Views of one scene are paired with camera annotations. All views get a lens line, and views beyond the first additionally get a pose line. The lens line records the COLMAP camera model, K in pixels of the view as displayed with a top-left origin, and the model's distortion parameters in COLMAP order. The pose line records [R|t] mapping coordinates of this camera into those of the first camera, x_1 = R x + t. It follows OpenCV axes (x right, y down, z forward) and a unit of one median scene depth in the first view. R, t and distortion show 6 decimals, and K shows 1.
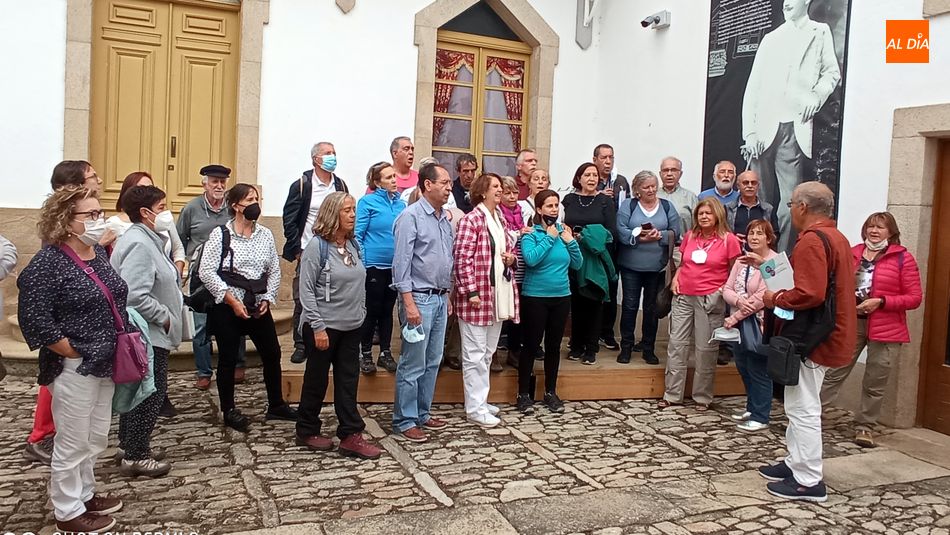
lens RADIAL K [[734.7, 0, 450.4], [0, 734.7, 228.8], [0, 0, 1]] dist [-0.073982, 0.048747]
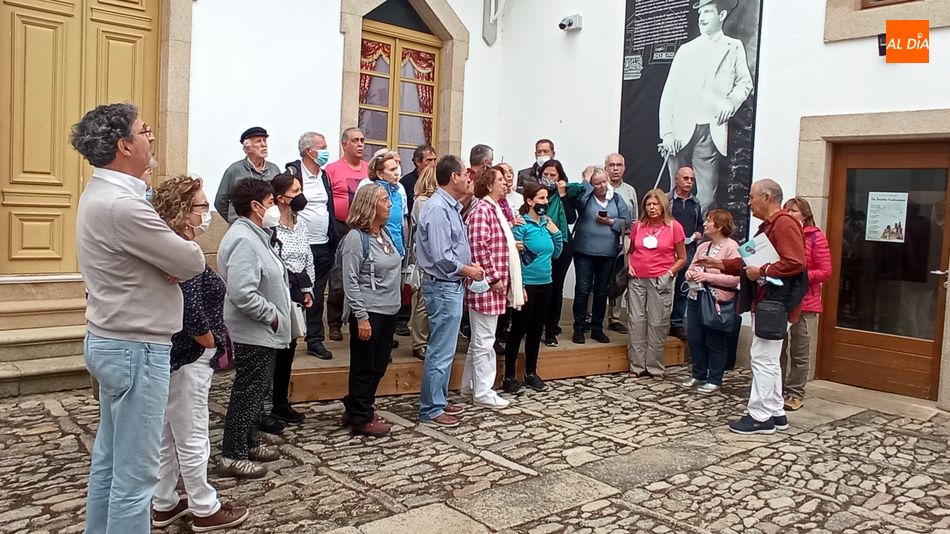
lens RADIAL K [[770.9, 0, 473.4], [0, 770.9, 240.0], [0, 0, 1]] dist [-0.067582, 0.013027]
pose [[0.947175, -0.019425, 0.320130, -0.328600], [0.012839, 0.999660, 0.022673, 0.003546], [-0.320461, -0.017365, 0.947102, -0.030582]]
